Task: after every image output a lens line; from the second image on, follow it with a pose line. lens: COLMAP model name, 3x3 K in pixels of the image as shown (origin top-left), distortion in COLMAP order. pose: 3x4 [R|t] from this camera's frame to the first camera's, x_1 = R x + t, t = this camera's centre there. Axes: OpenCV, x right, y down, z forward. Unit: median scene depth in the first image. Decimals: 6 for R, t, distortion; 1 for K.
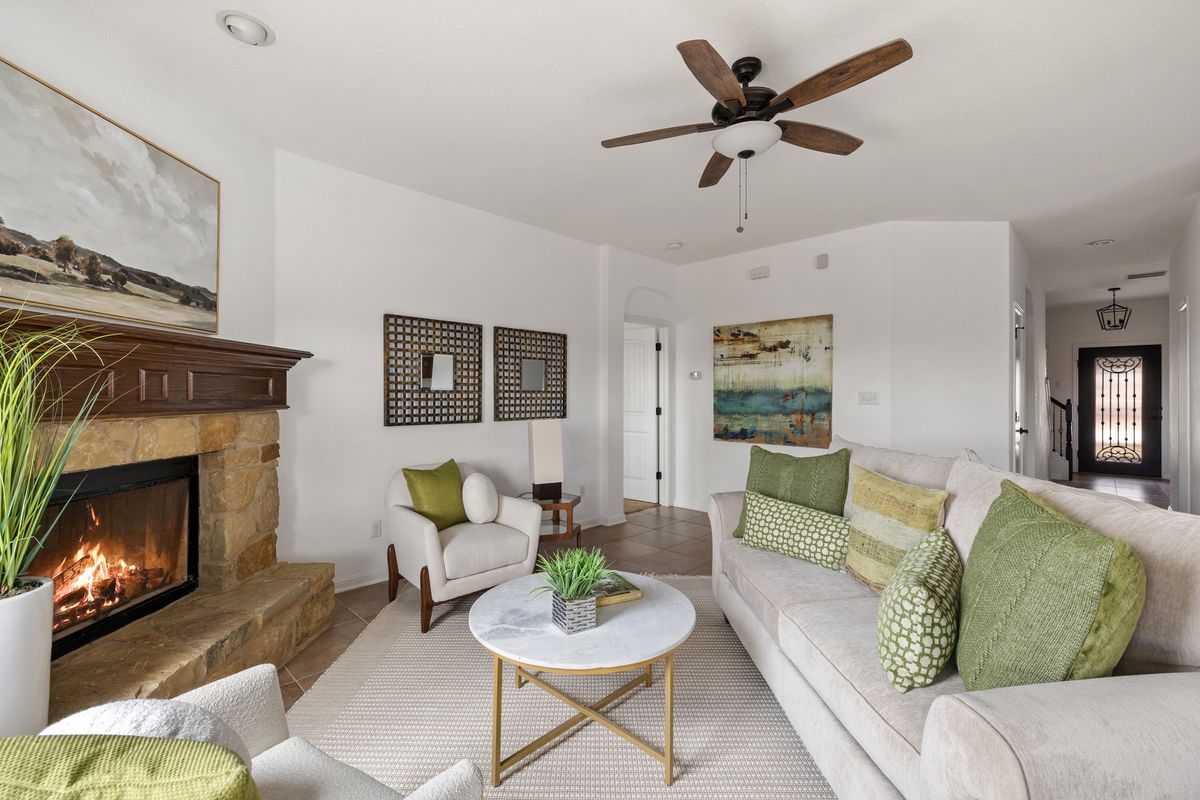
lens RADIAL K [[503.2, 0, 599.0], [0, 503.2, 396.1], [0, 0, 1]] dist [-0.000102, -0.000100]
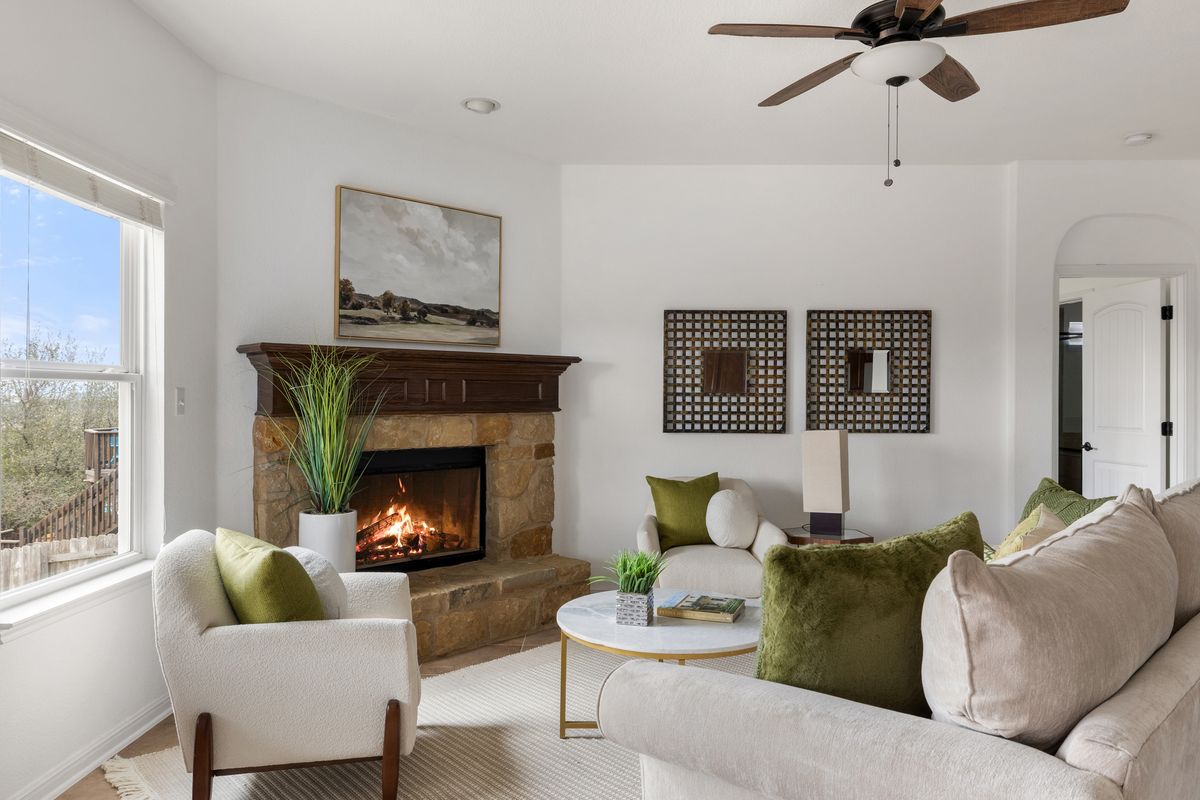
lens RADIAL K [[797.2, 0, 606.9], [0, 797.2, 403.7], [0, 0, 1]] dist [-0.001741, -0.000767]
pose [[0.704120, 0.006937, -0.710047, 0.721399], [-0.003551, 0.999974, 0.006248, -0.001803], [0.710072, -0.001878, 0.704126, -0.132284]]
